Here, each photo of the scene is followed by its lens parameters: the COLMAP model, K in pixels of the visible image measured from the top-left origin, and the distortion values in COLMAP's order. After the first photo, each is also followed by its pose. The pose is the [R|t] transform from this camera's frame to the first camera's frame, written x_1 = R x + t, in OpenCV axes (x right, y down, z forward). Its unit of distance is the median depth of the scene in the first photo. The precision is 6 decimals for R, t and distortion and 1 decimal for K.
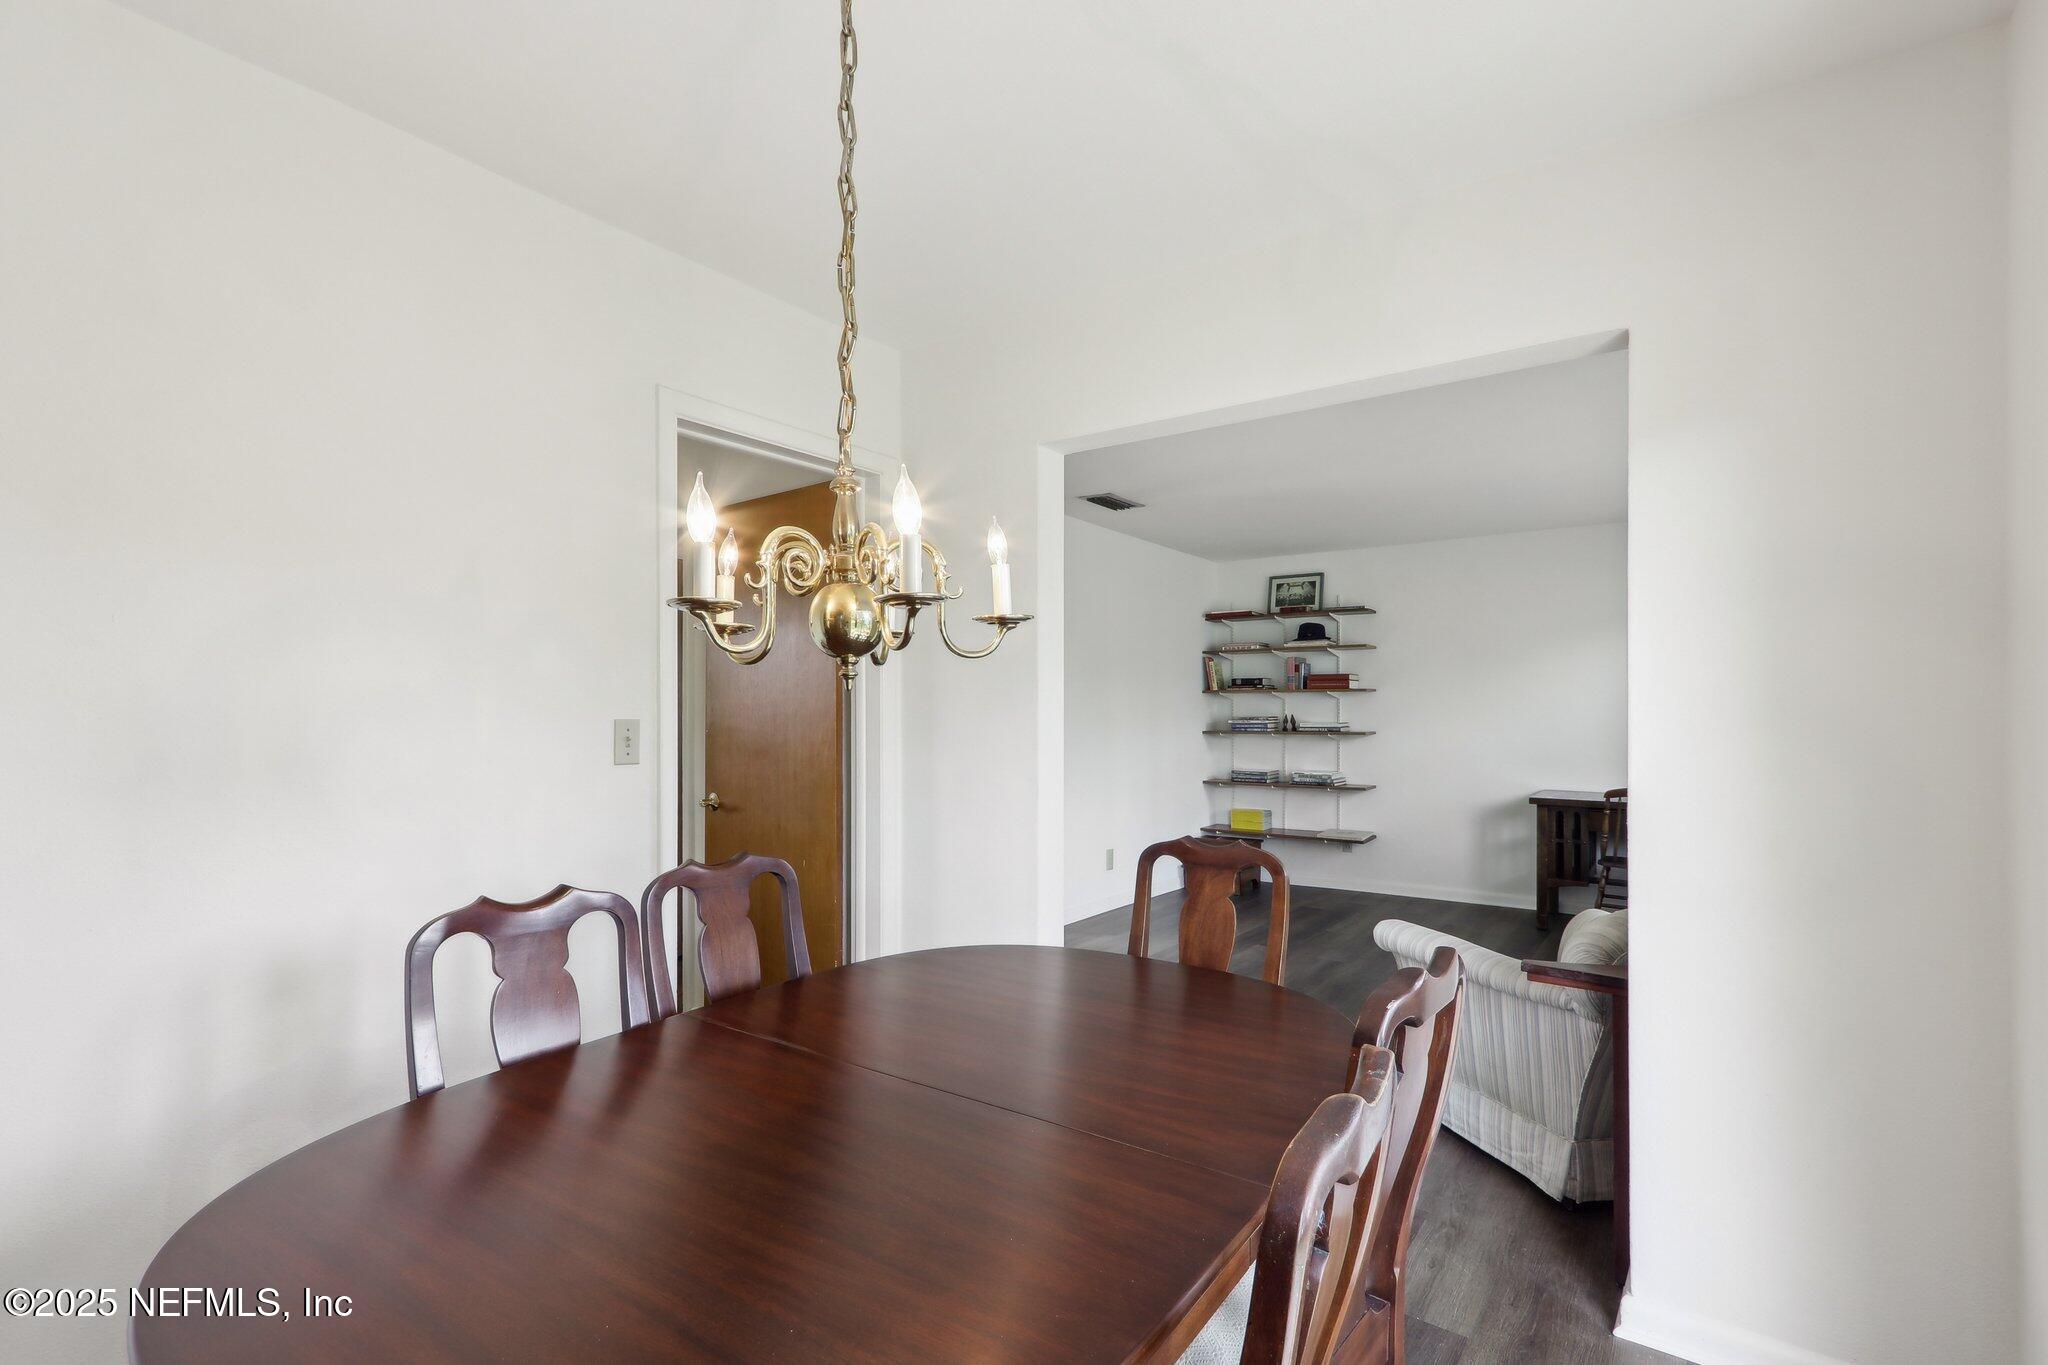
lens RADIAL K [[955.7, 0, 1010.5], [0, 955.7, 695.0], [0, 0, 1]] dist [-0.006098, -0.001619]
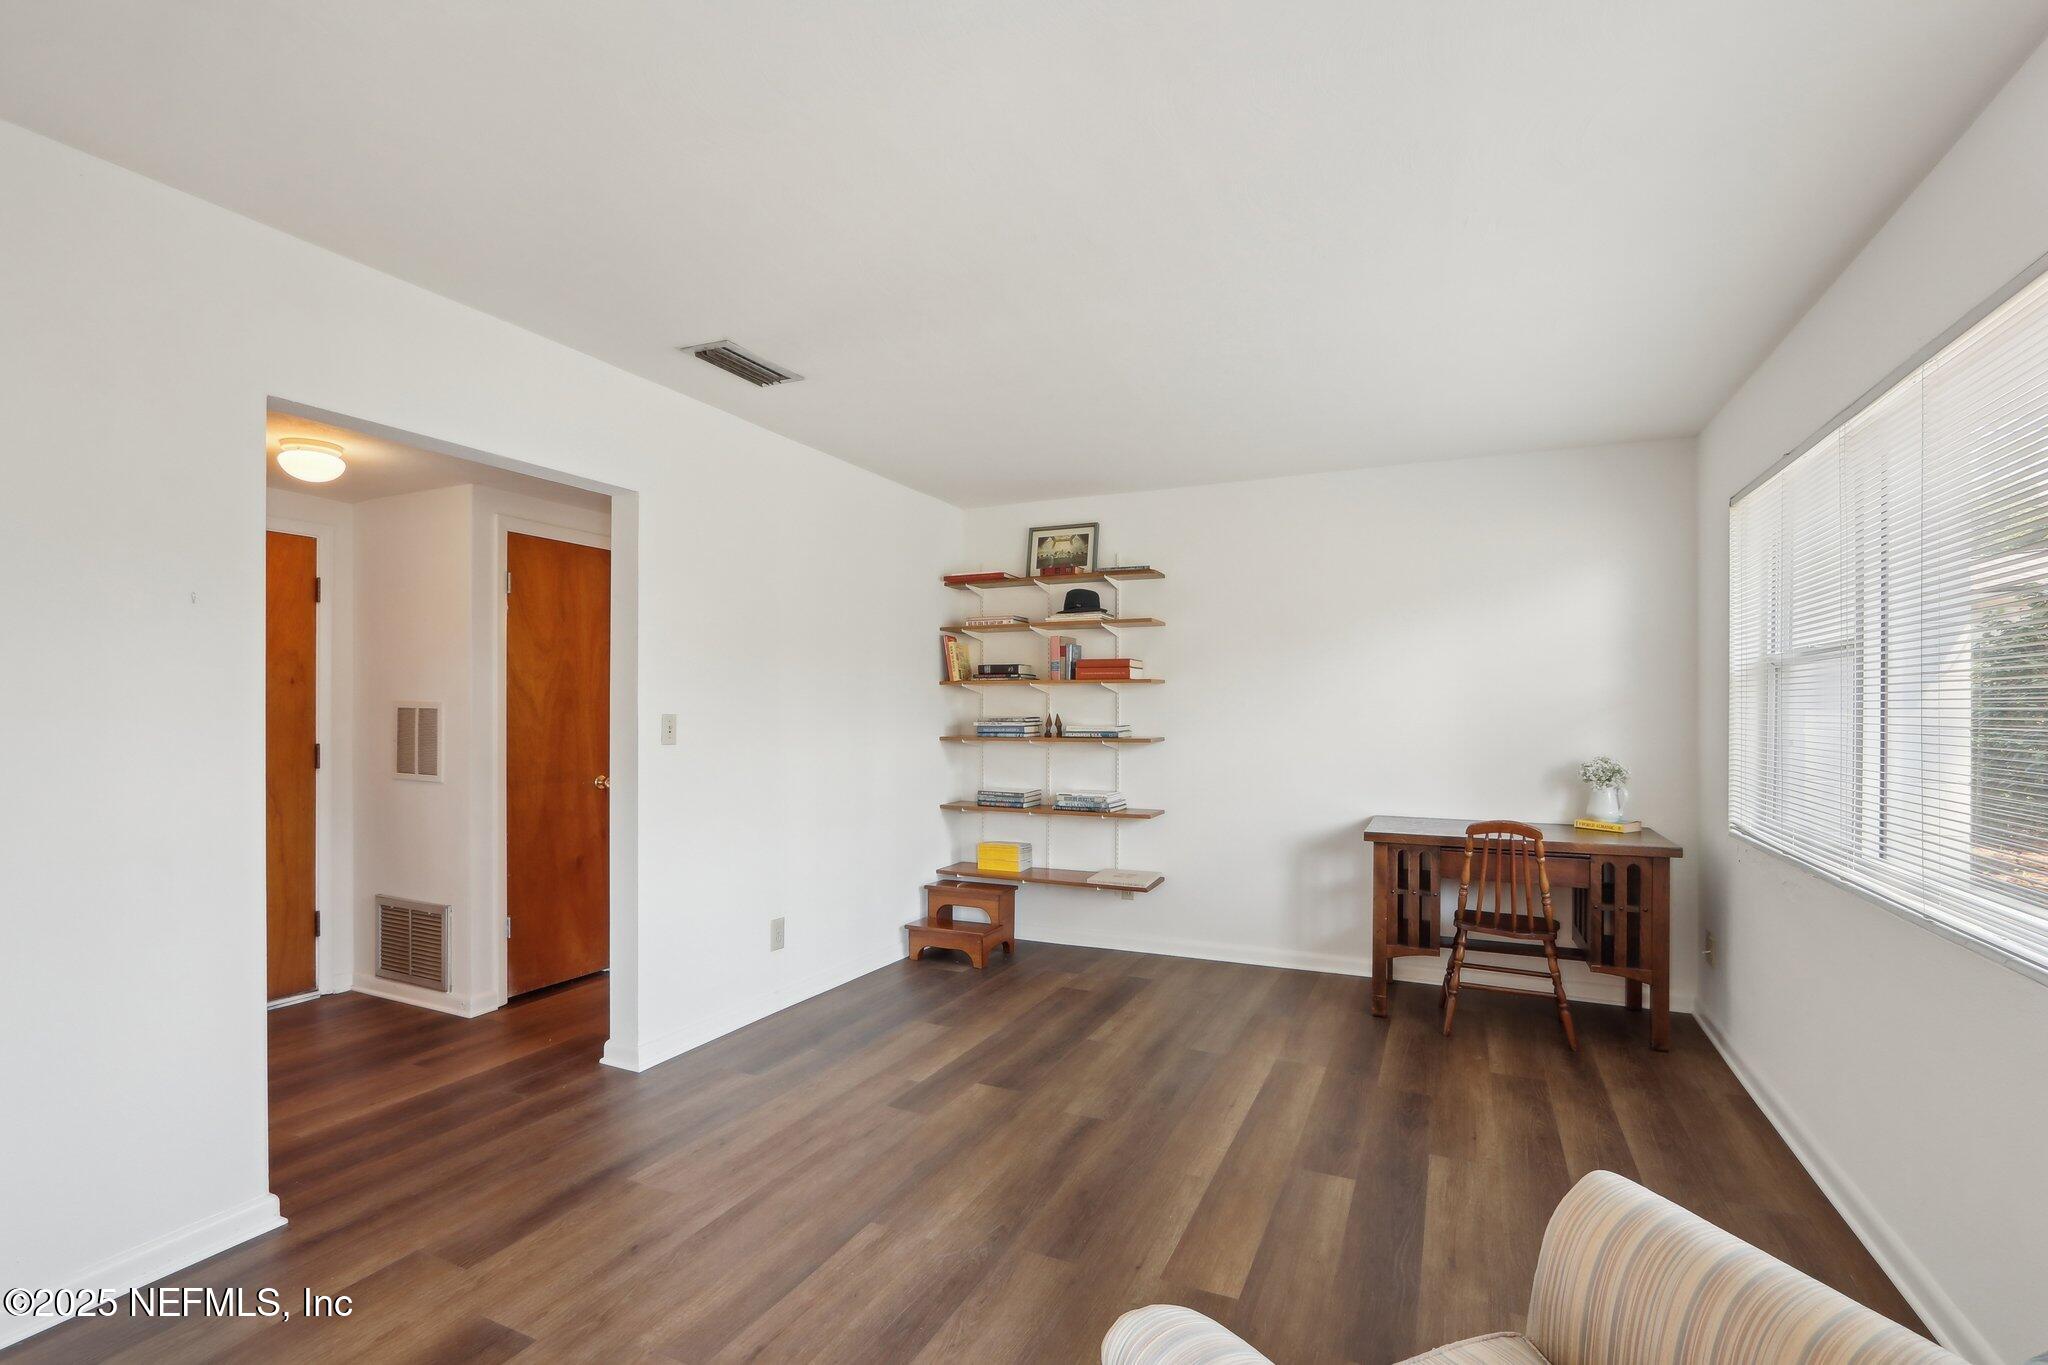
lens RADIAL K [[955.7, 0, 1027.9], [0, 955.7, 693.1], [0, 0, 1]] dist [-0.006098, -0.001619]
pose [[0.978155, 0.003076, 0.207855, 0.119550], [-0.003635, 0.999991, 0.002307, 0.002508], [-0.207846, -0.003012, 0.978157, 0.282825]]
